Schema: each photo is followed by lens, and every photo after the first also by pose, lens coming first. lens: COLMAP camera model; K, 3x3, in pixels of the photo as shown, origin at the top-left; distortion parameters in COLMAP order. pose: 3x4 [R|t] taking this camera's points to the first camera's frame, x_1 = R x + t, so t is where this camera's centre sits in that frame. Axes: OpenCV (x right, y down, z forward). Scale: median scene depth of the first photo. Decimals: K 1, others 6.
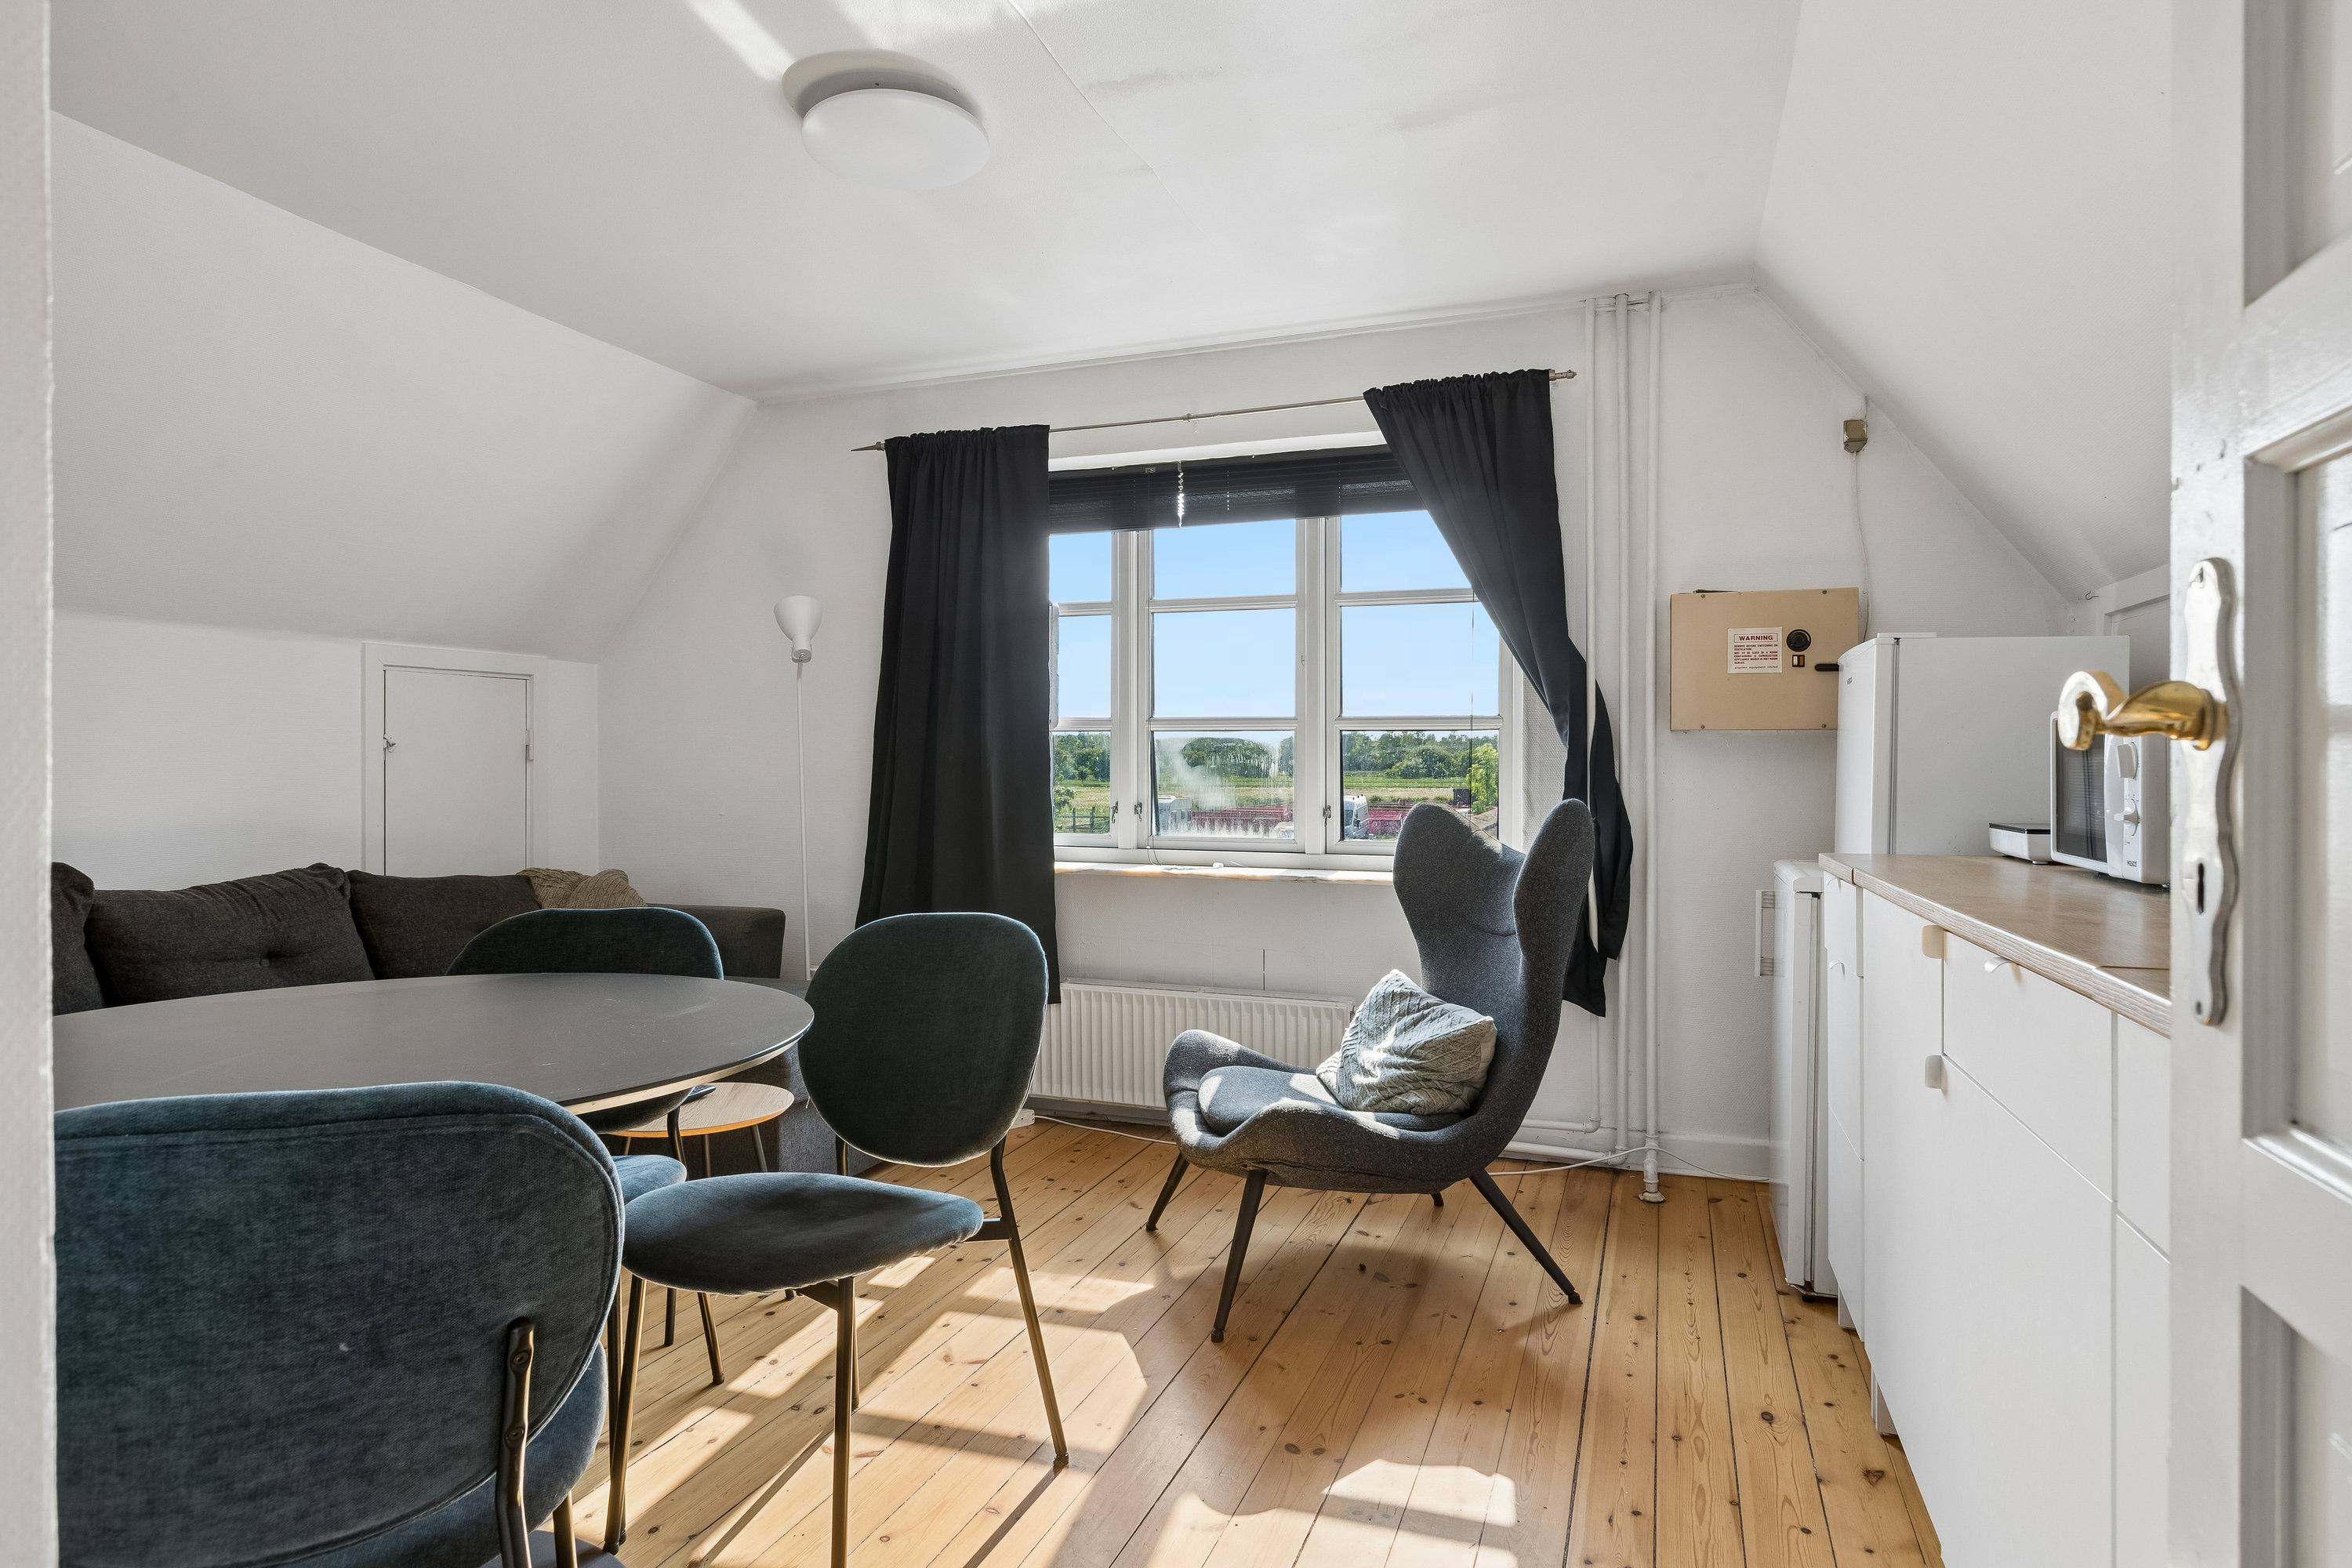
lens RADIAL K [[1334.3, 0, 1172.5], [0, 1334.3, 781.8], [0, 0, 1]] dist [-0.008943, 0.001498]
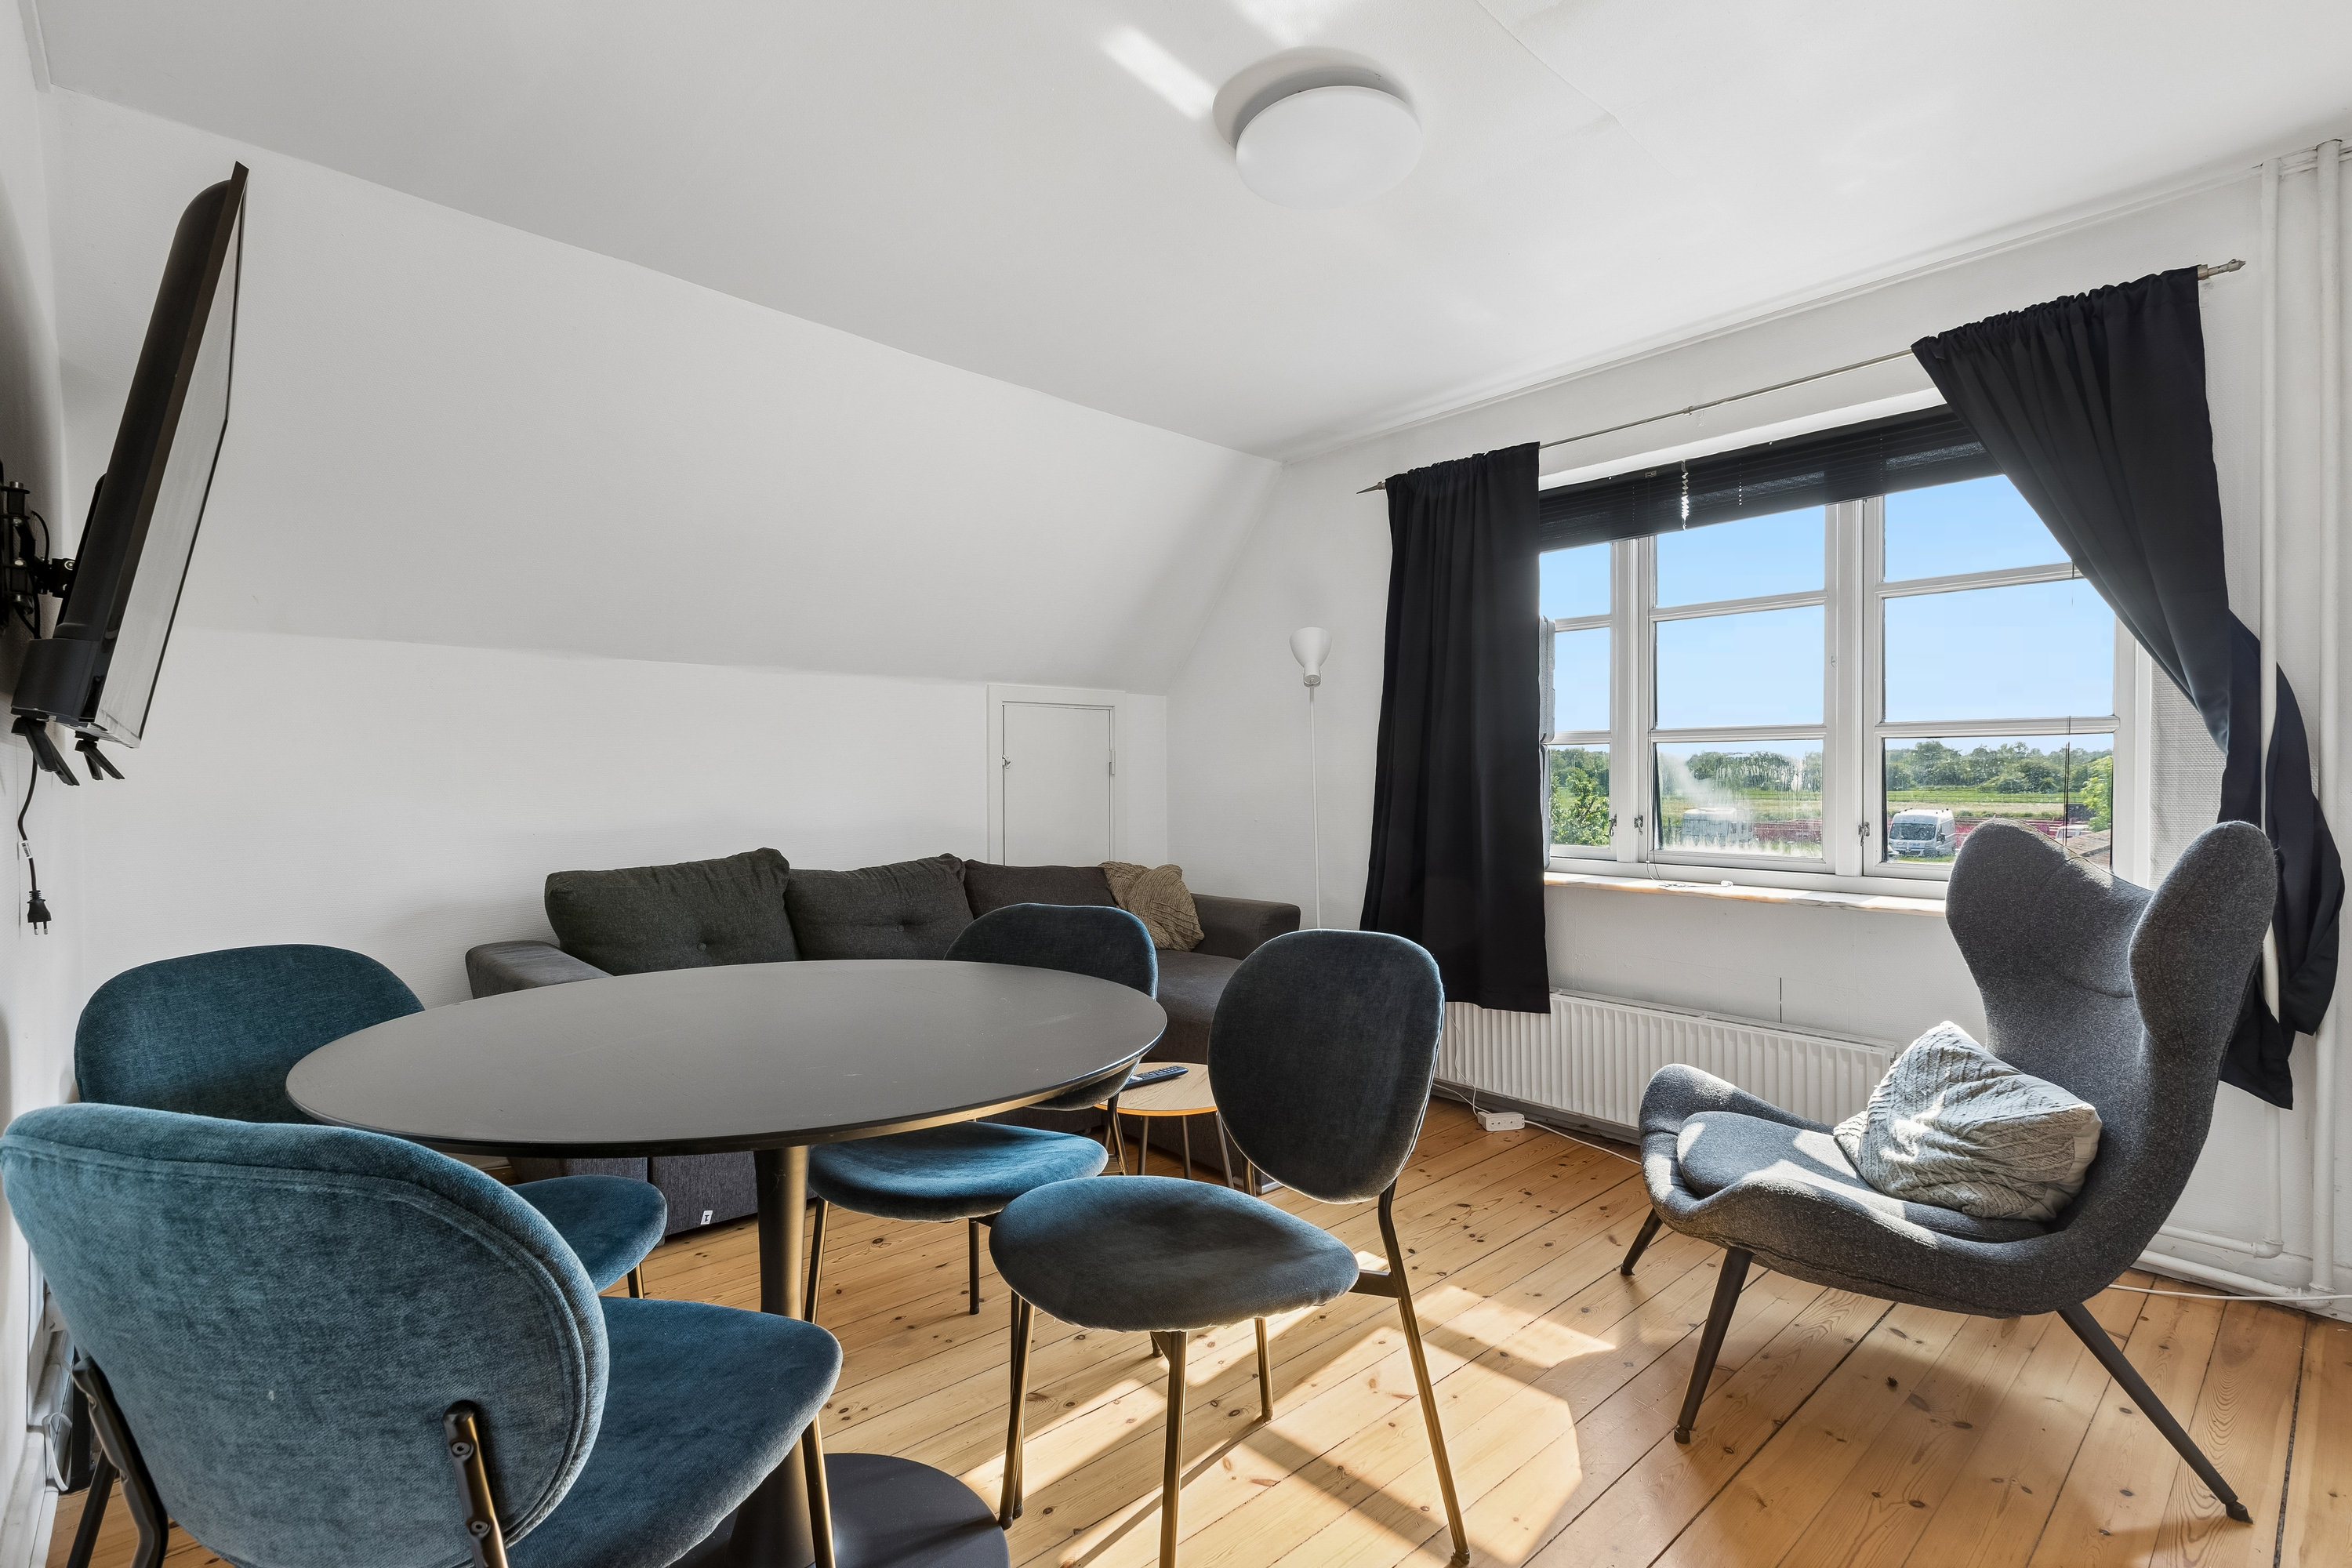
lens RADIAL K [[1062.3, 0, 1181.7], [0, 1062.3, 791.7], [0, 0, 1]] dist [0.001299, -0.000644]
pose [[0.883482, 0.004379, -0.468445, 0.053473], [-0.005190, 0.999986, -0.000441, -0.000259], [0.468437, 0.002821, 0.883493, 0.184369]]
